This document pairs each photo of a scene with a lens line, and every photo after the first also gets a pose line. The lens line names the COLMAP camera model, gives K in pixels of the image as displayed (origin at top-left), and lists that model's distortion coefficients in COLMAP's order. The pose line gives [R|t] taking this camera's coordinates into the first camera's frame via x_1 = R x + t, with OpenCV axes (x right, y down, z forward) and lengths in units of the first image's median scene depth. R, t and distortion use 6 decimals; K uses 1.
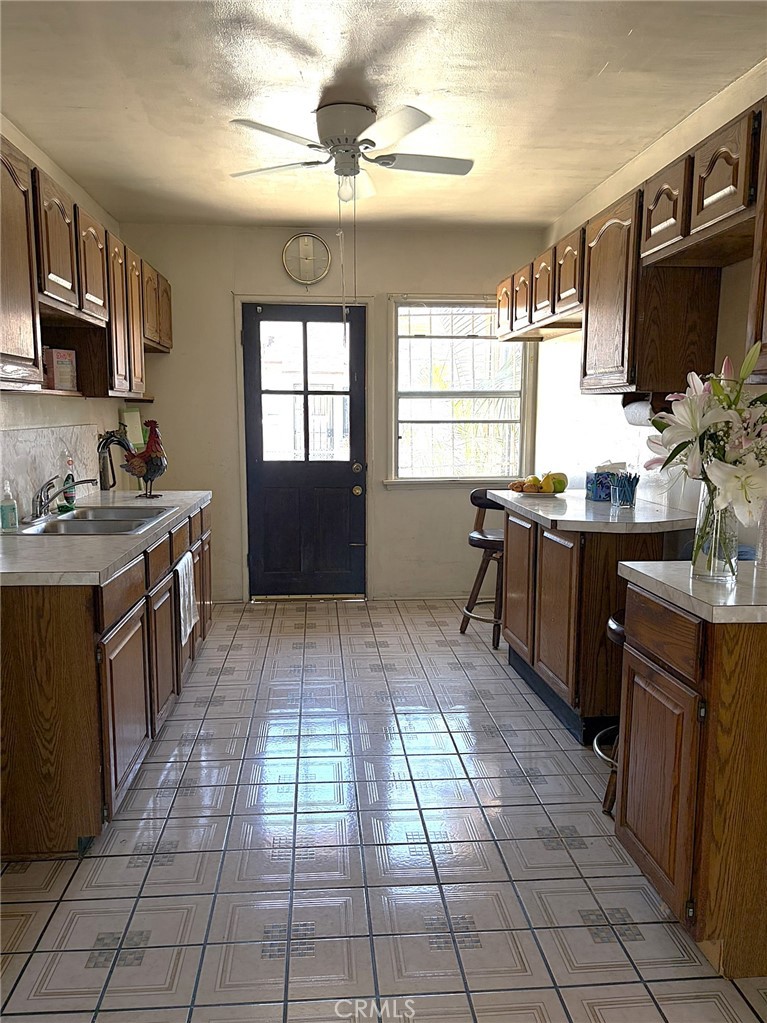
lens RADIAL K [[765.9, 0, 383.5], [0, 765.9, 511.5], [0, 0, 1]] dist [0.049027, -0.072537]
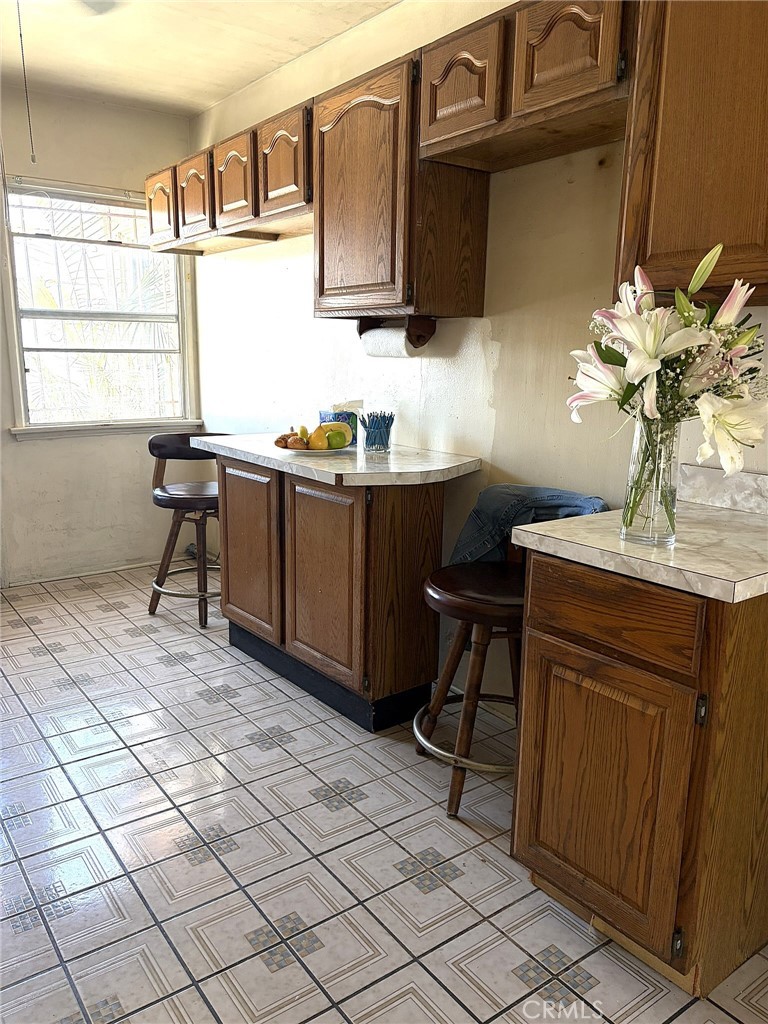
lens RADIAL K [[766.6, 0, 384.0], [0, 766.6, 512.0], [0, 0, 1]] dist [0.049027, -0.072537]
pose [[0.853584, -0.096982, 0.511848, -0.110125], [0.054166, 0.993716, 0.097953, -0.018078], [-0.518132, -0.055886, 0.853473, 0.209803]]
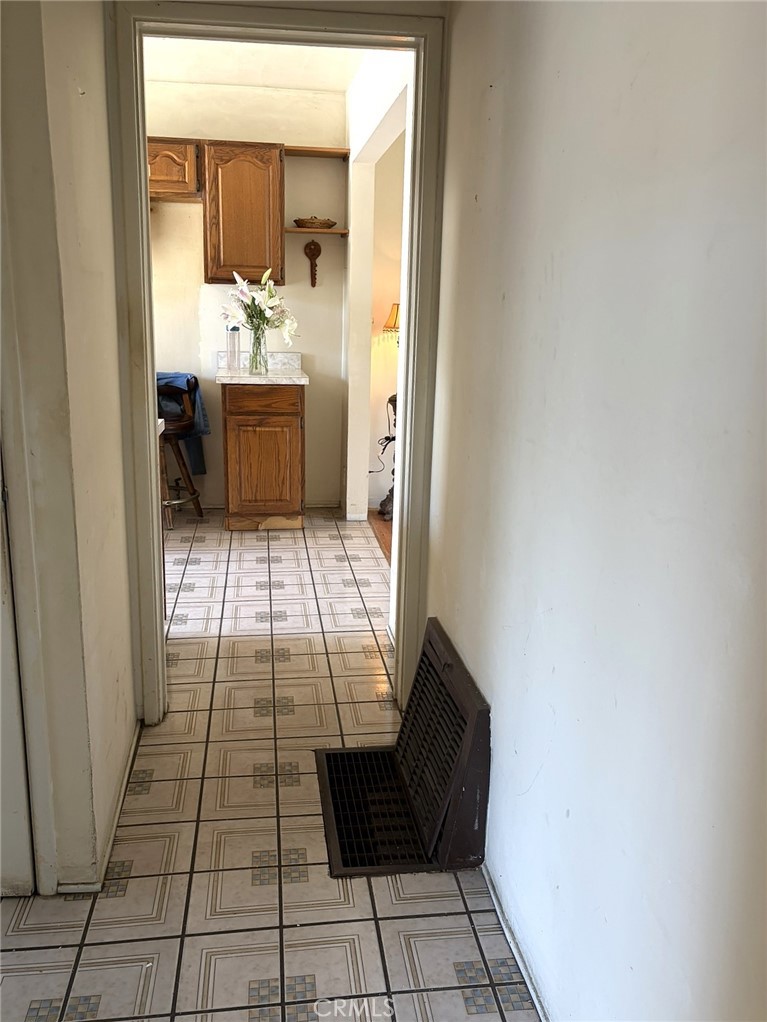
lens RADIAL K [[827.8, 0, 383.5], [0, 827.8, 511.0], [0, 0, 1]] dist [0.007643, 0.010668]
pose [[-0.058432, -0.241746, 0.968579, -0.958389], [0.106453, 0.963195, 0.246825, -0.041609], [-0.992599, 0.117531, -0.030547, 0.359738]]
